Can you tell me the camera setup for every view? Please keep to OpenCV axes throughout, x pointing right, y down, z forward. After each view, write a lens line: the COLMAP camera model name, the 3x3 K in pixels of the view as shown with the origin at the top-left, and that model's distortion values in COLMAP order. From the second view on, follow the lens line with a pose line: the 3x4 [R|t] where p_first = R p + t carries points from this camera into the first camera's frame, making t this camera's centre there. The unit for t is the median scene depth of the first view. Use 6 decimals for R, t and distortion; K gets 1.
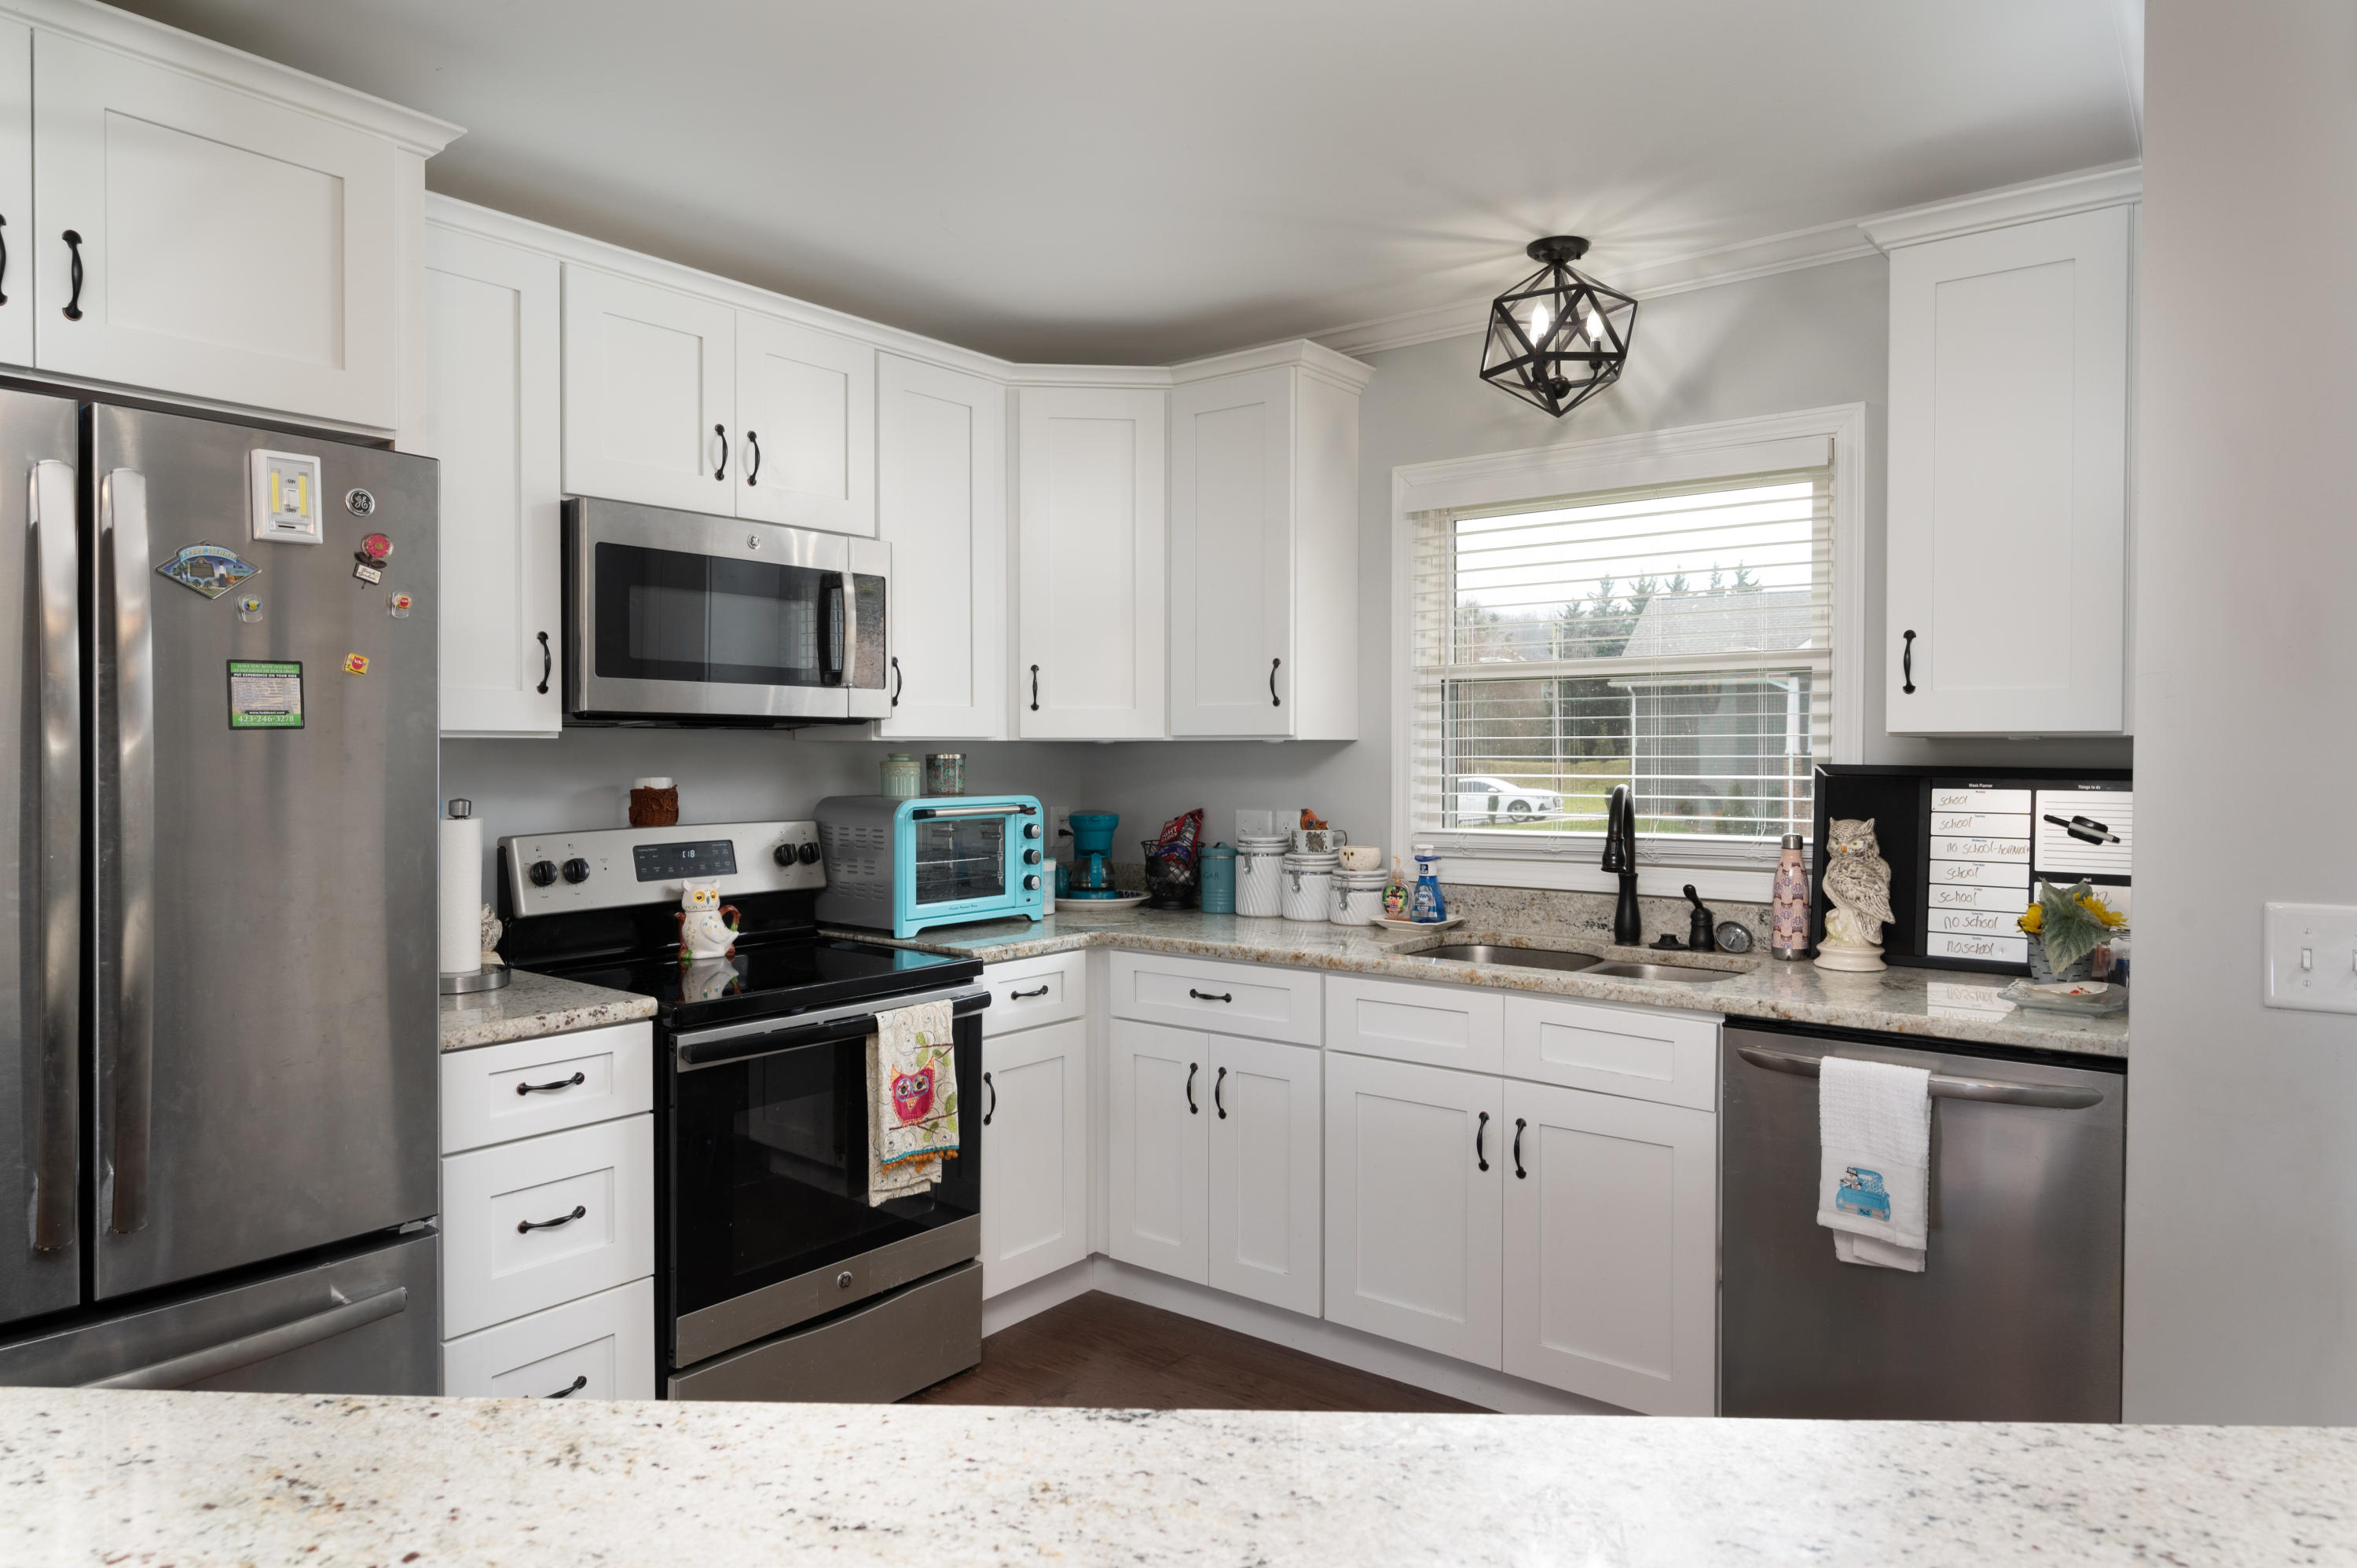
lens RADIAL K [[1444.9, 0, 1182.8], [0, 1444.9, 771.0], [0, 0, 1]] dist [-0.005425, 0.001128]
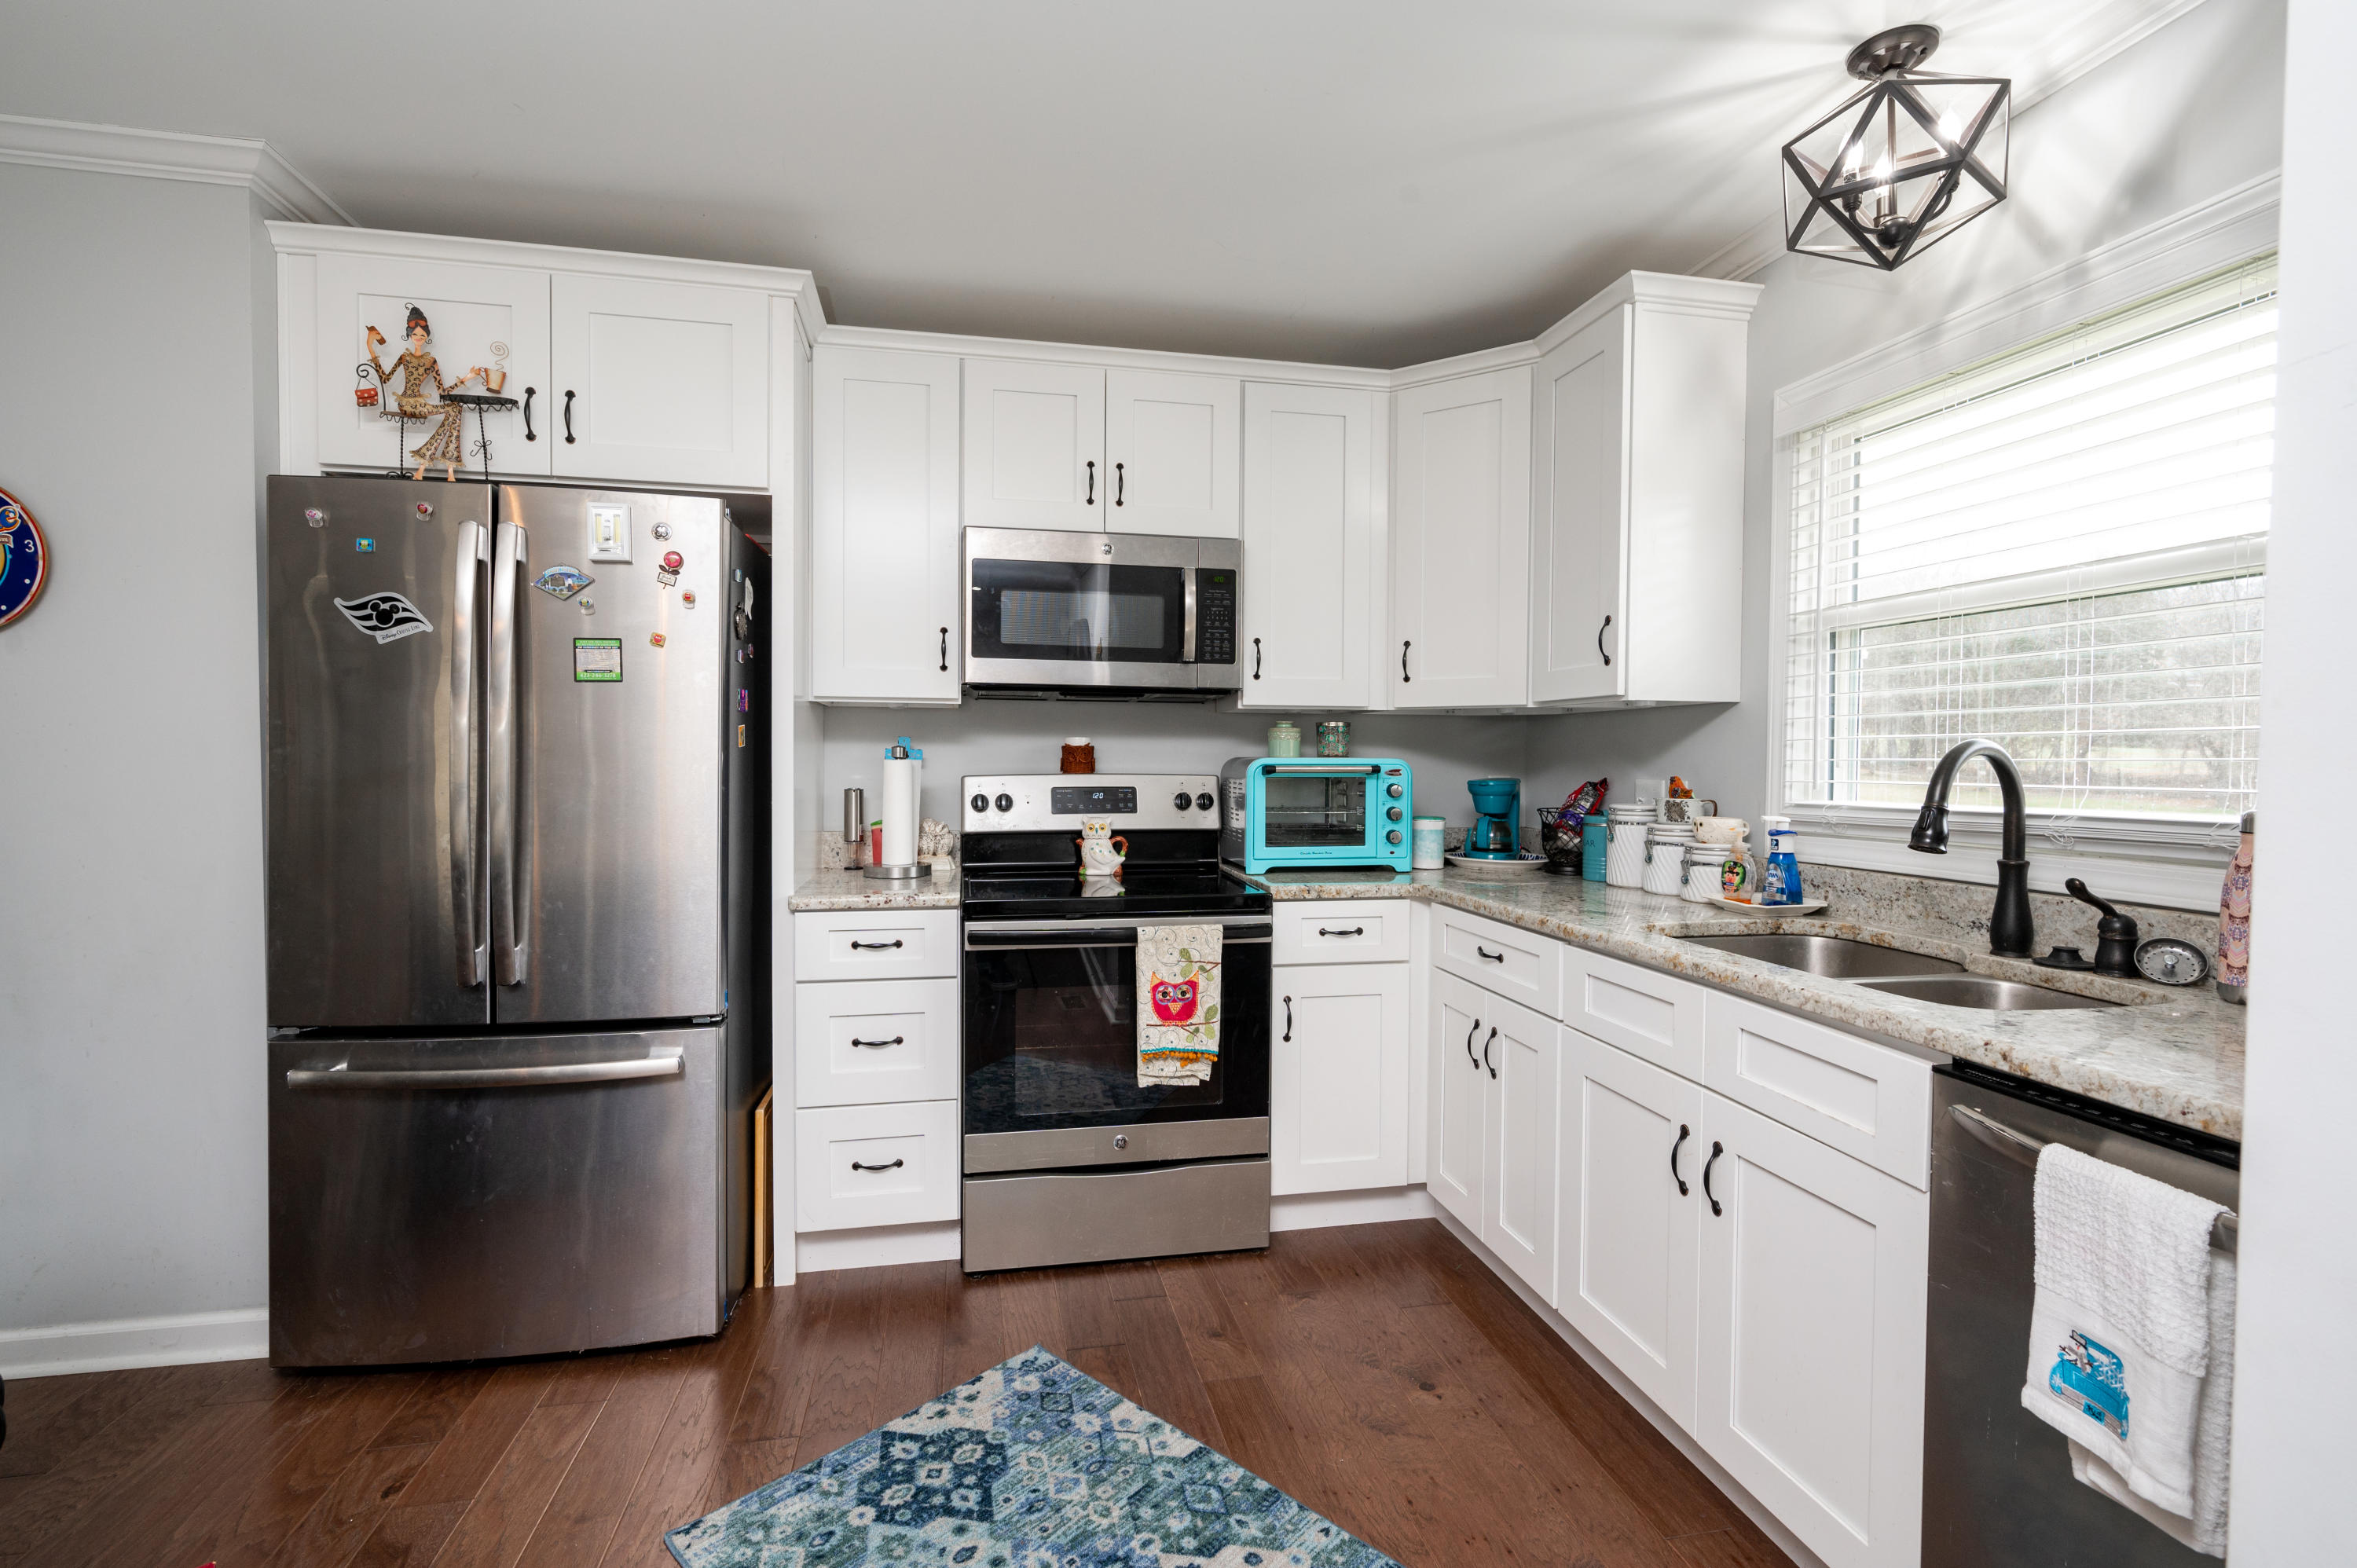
lens RADIAL K [[1073.4, 0, 1173.6], [0, 1073.4, 783.0], [0, 0, 1]] dist [-0.002446, -0.000234]
pose [[0.758696, 0.021794, -0.651080, 0.347196], [-0.016829, 0.999762, 0.013855, 0.031229], [0.651227, 0.000445, 0.758883, 0.303733]]
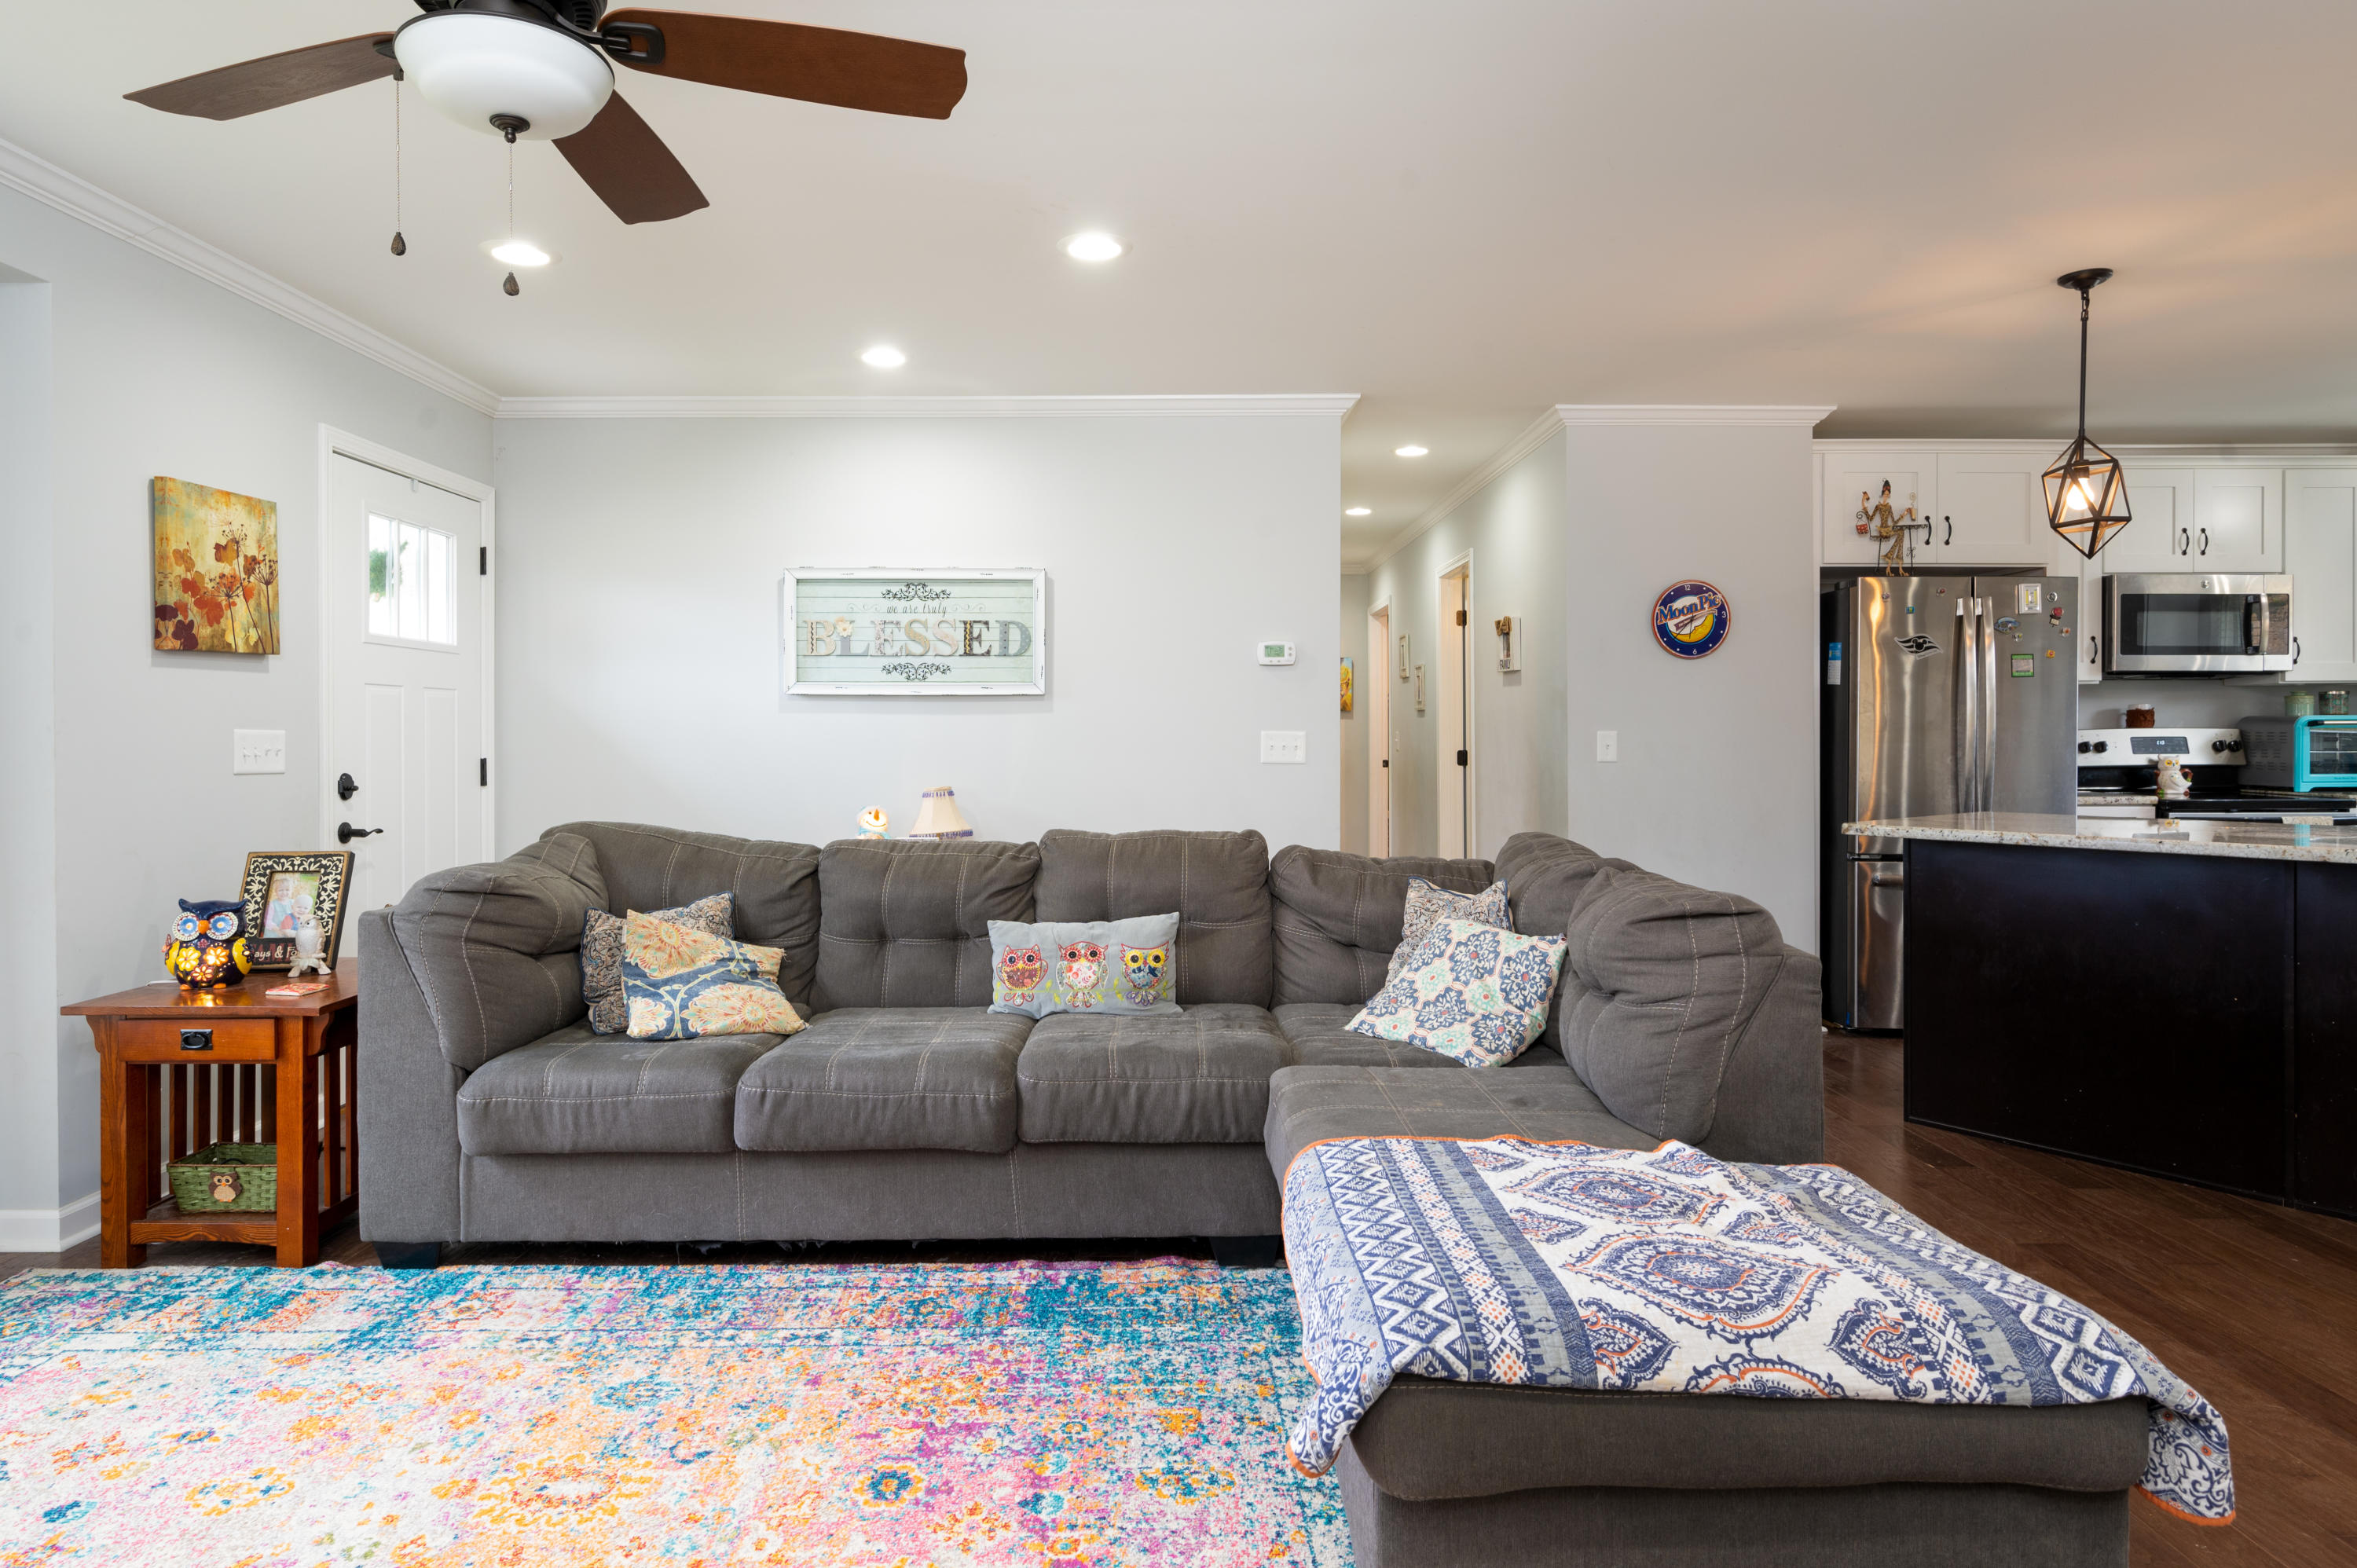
lens RADIAL K [[1305.6, 0, 1159.3], [0, 1305.6, 732.4], [0, 0, 1]] dist [-0.001323, -0.002470]
pose [[0.612021, 0.003569, -0.790833, 0.233240], [-0.010427, 0.999939, -0.003556, 0.064796], [0.790773, 0.010422, 0.612021, -1.190534]]
